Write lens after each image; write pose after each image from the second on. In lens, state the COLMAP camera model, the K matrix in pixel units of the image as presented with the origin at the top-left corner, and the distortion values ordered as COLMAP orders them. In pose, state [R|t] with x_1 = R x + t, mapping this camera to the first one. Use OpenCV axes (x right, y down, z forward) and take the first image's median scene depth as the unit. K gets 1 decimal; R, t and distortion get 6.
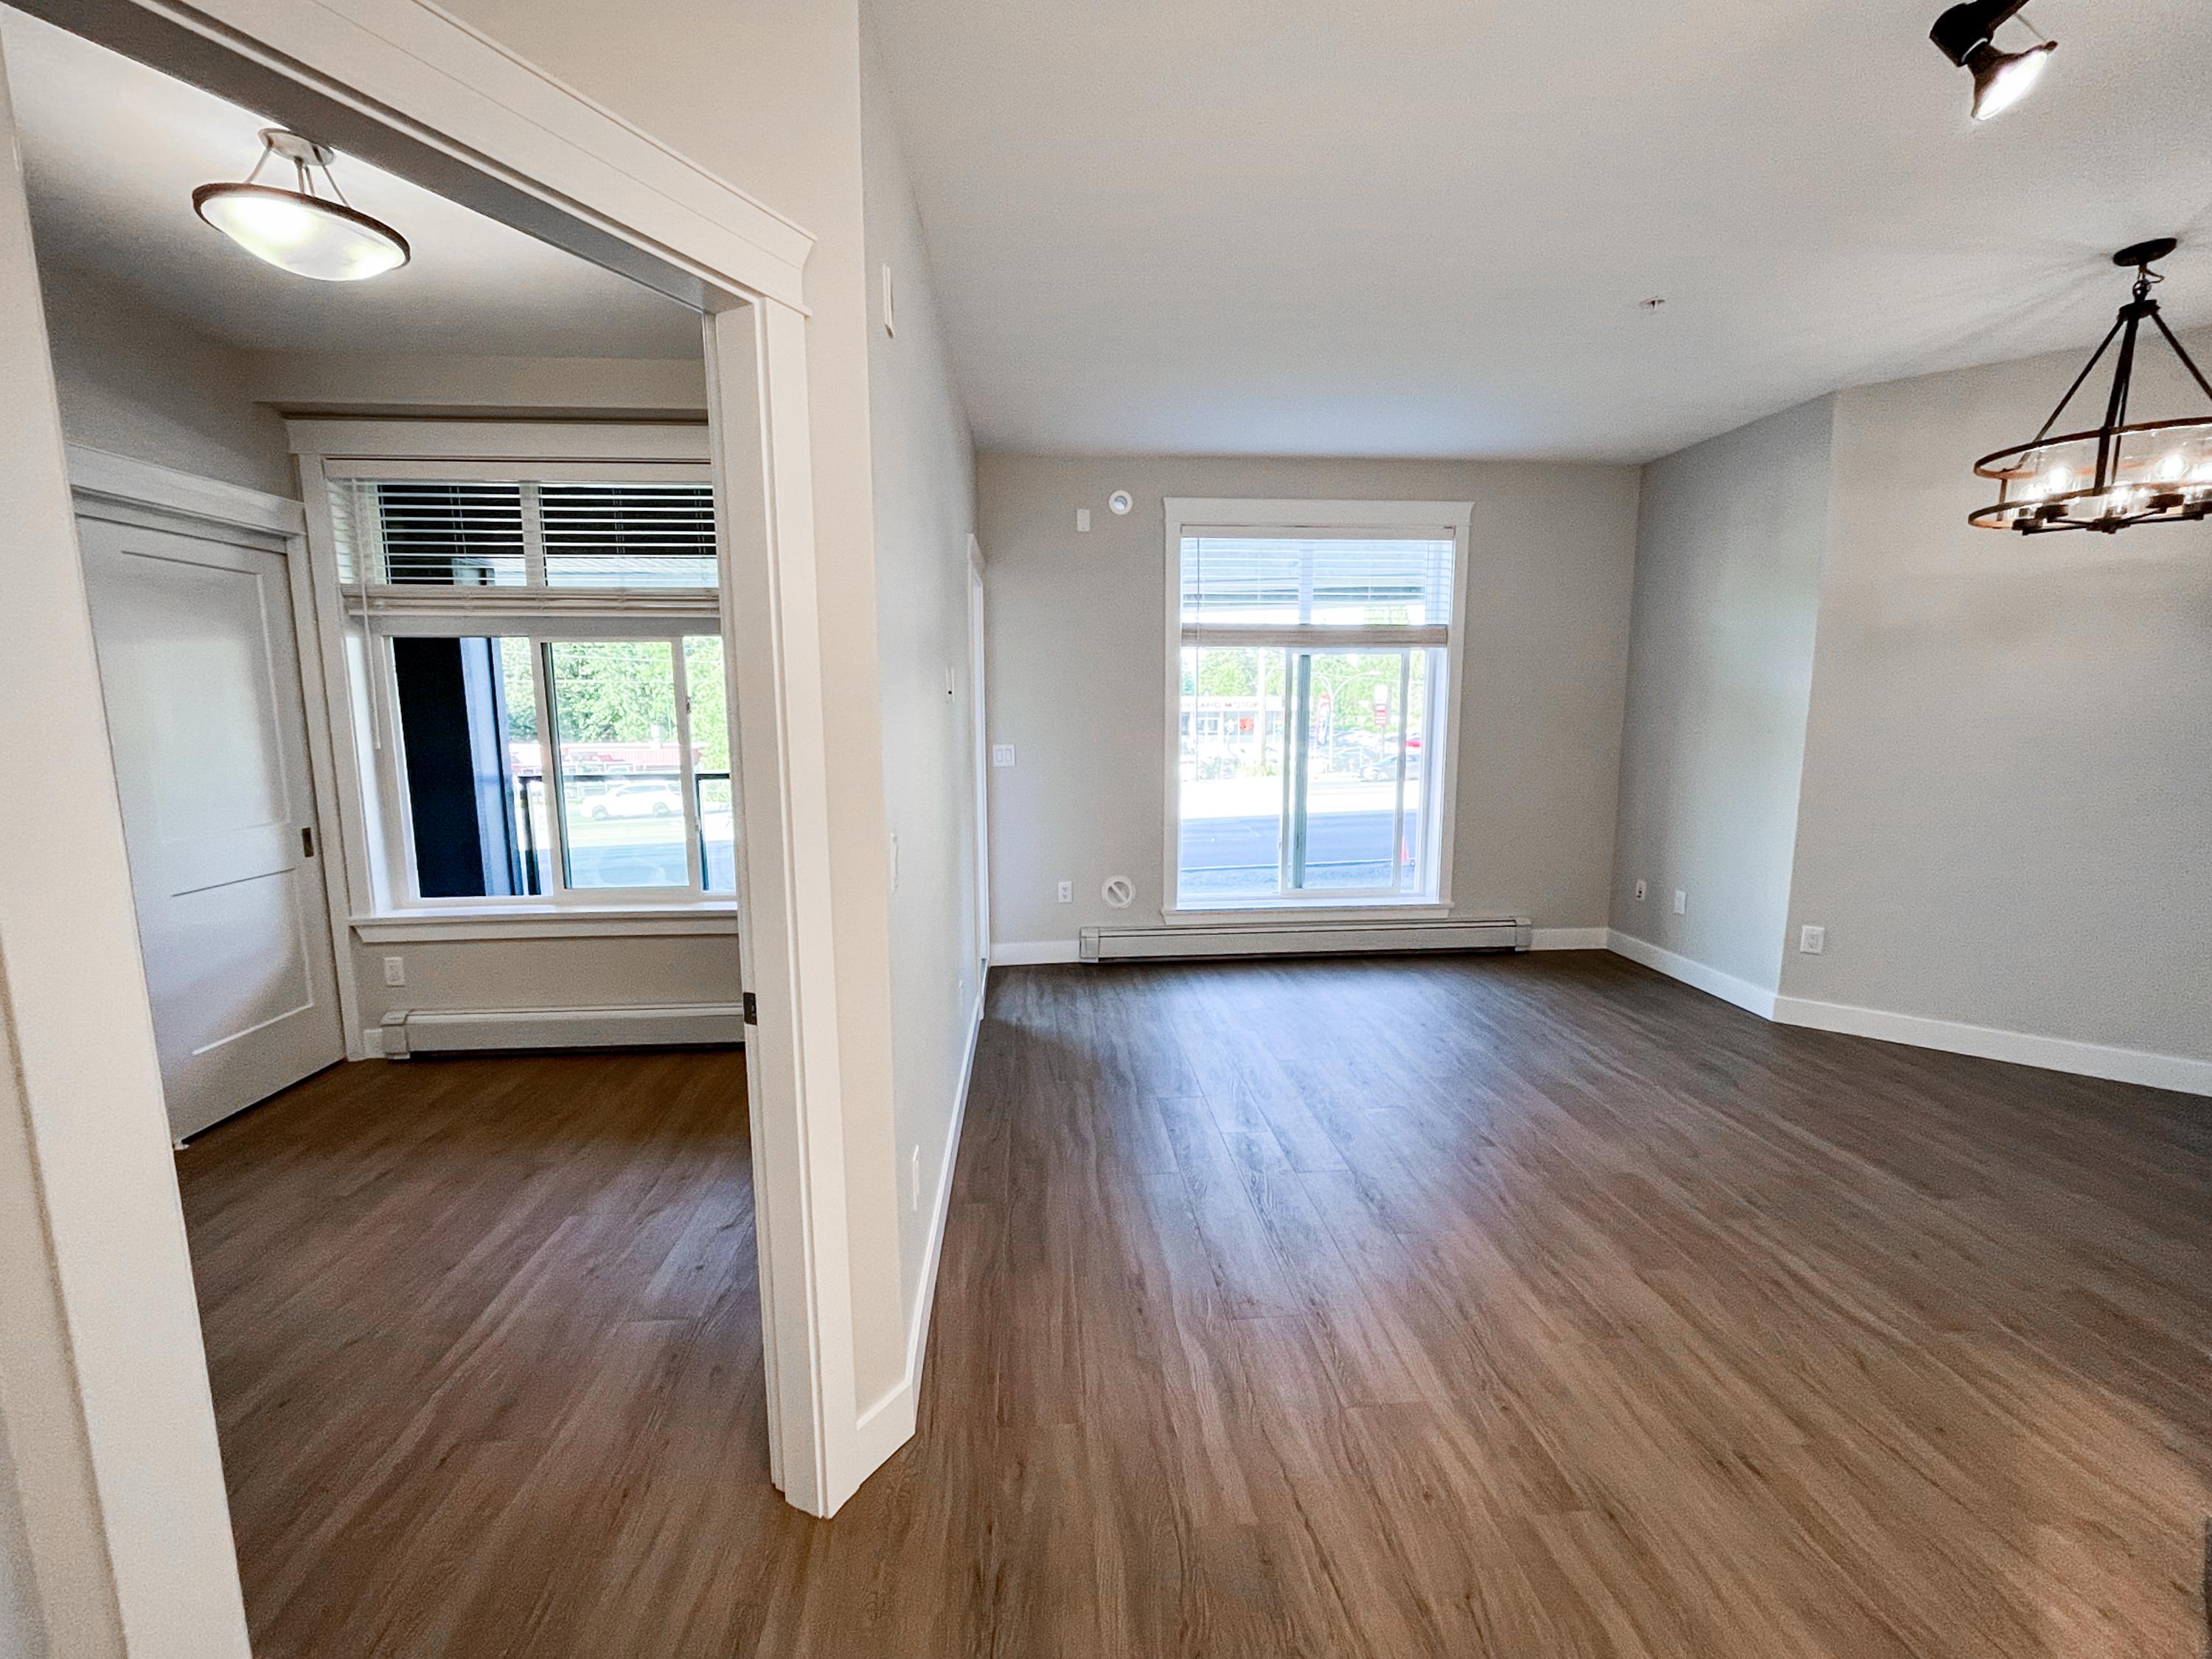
lens RADIAL K [[893.8, 0, 1113.5], [0, 893.8, 824.3], [0, 0, 1]] dist [-0.000895, -0.000070]
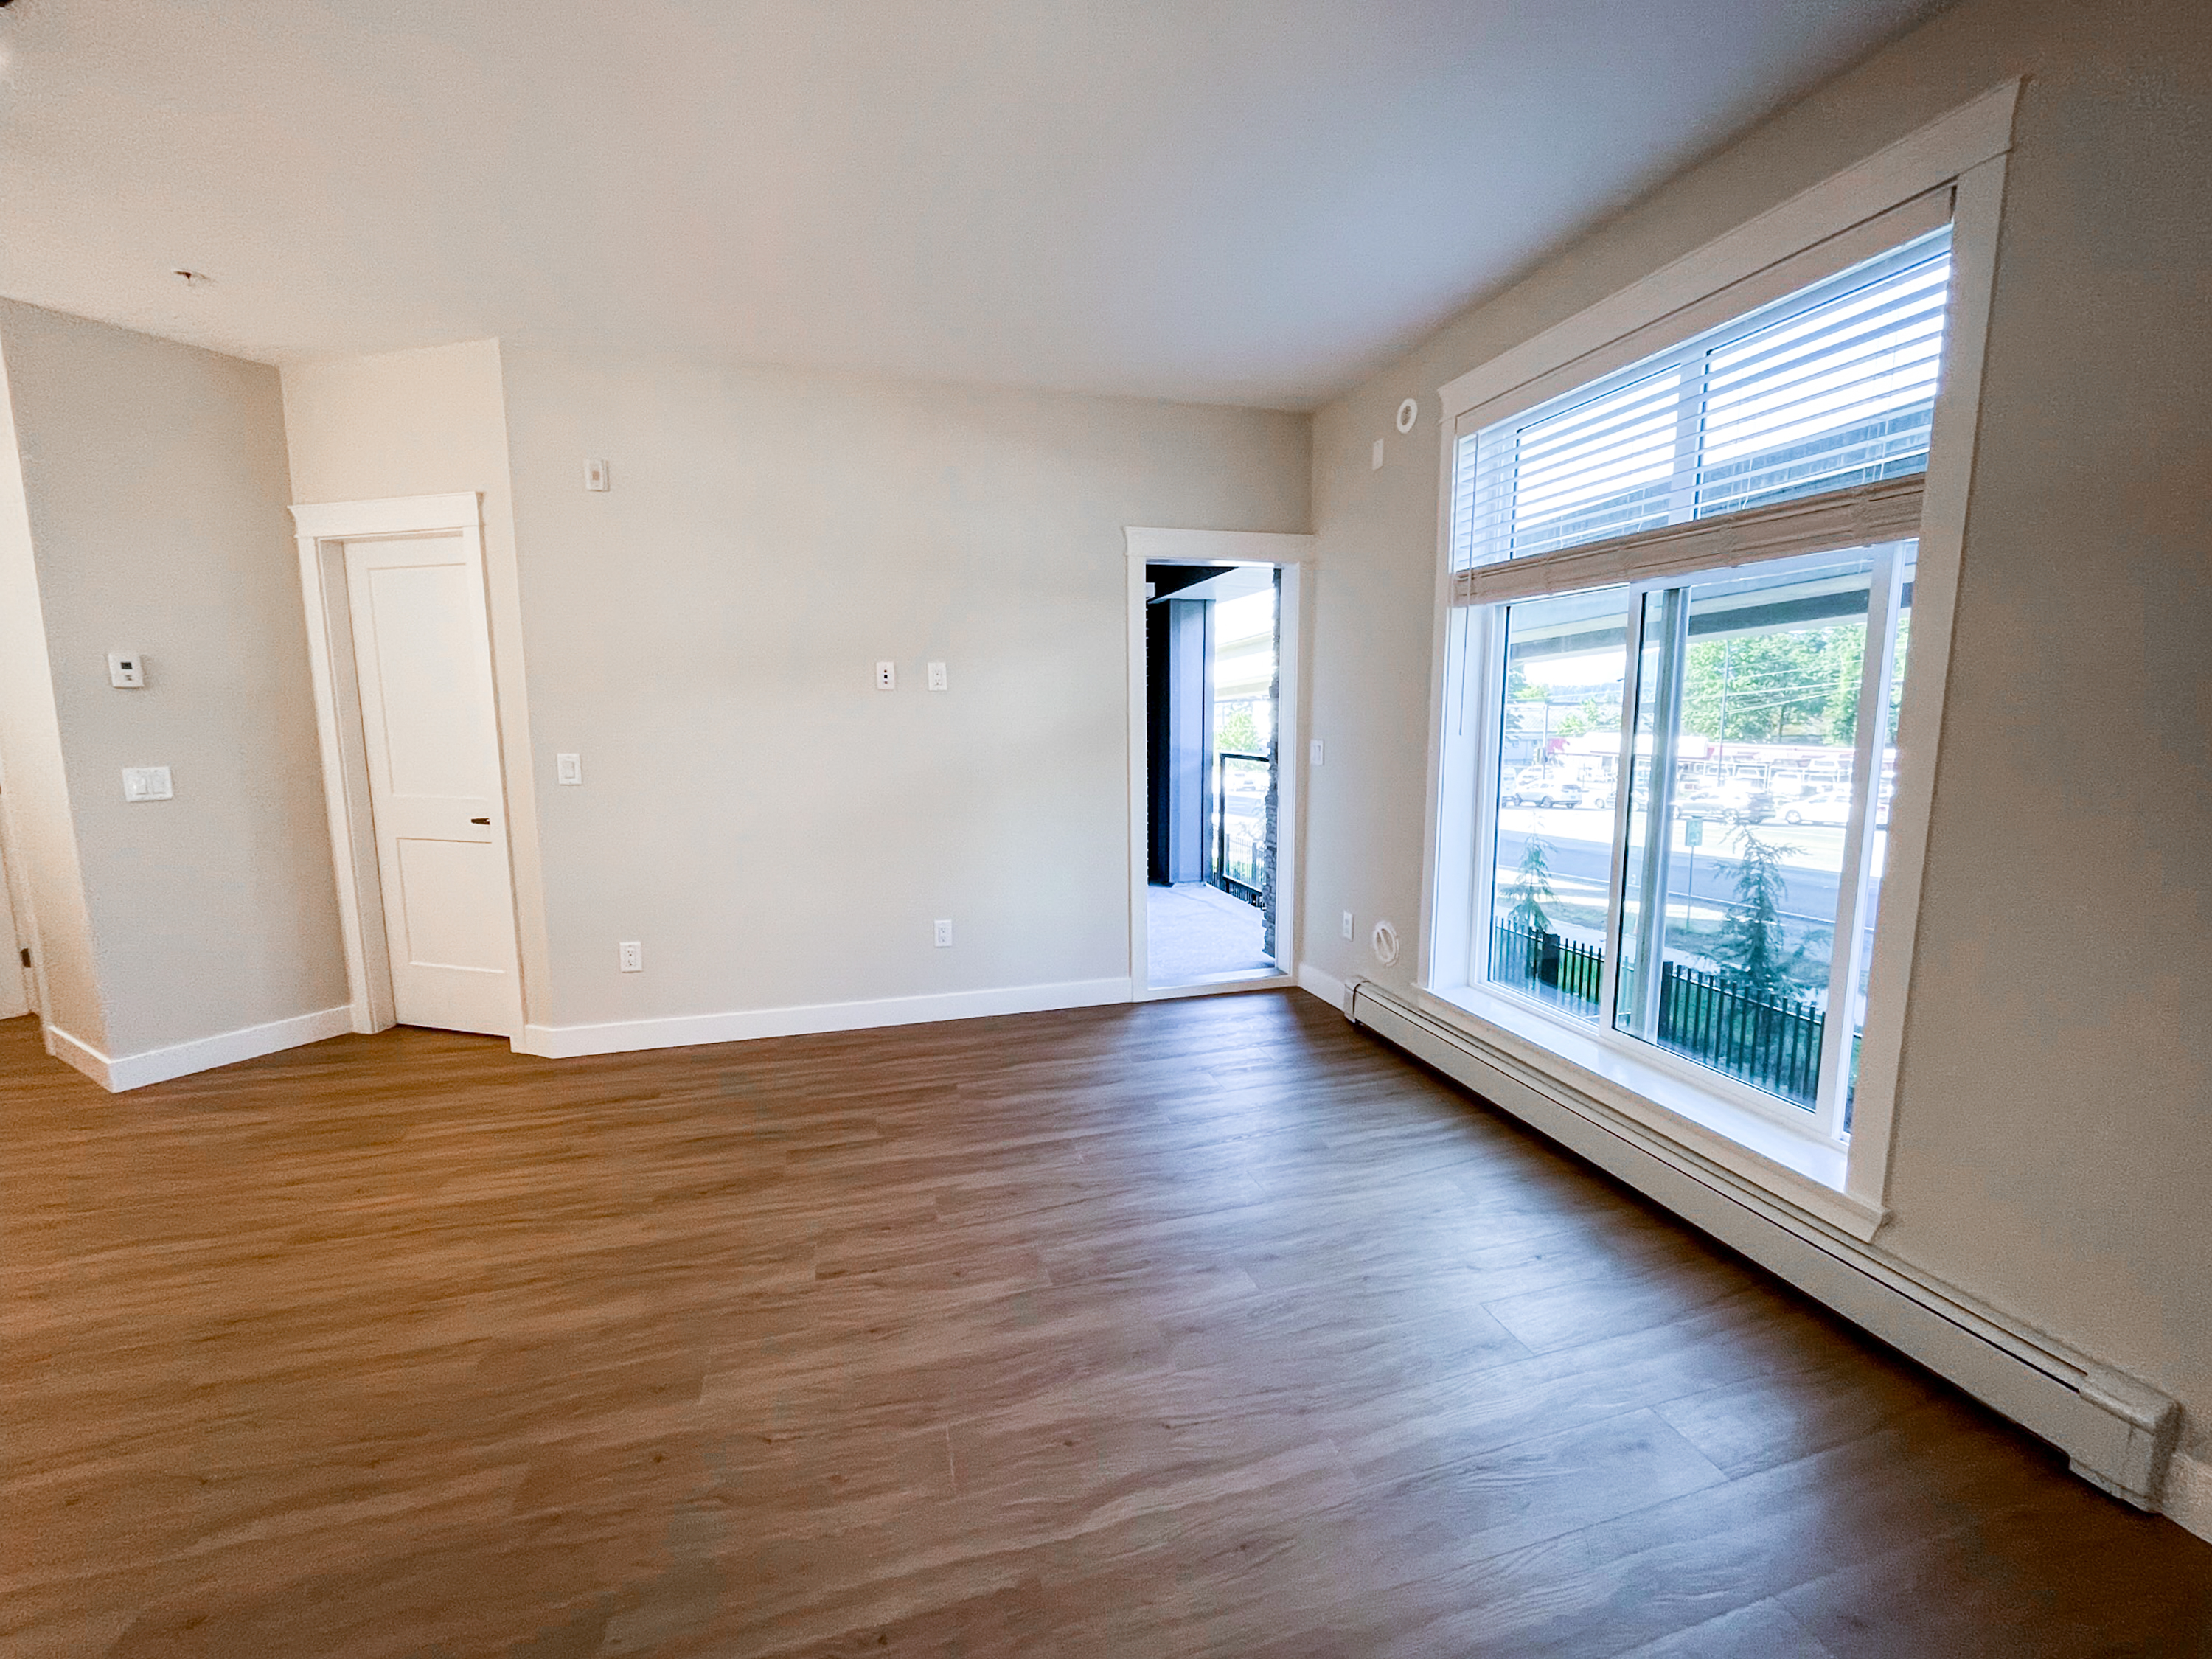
lens RADIAL K [[893.8, 0, 1113.5], [0, 893.8, 824.3], [0, 0, 1]] dist [-0.000895, -0.000070]
pose [[0.213400, 0.128986, -0.968413, 0.708290], [-0.129098, 0.986277, 0.102917, -0.074236], [0.968398, 0.103058, 0.227123, 0.636941]]
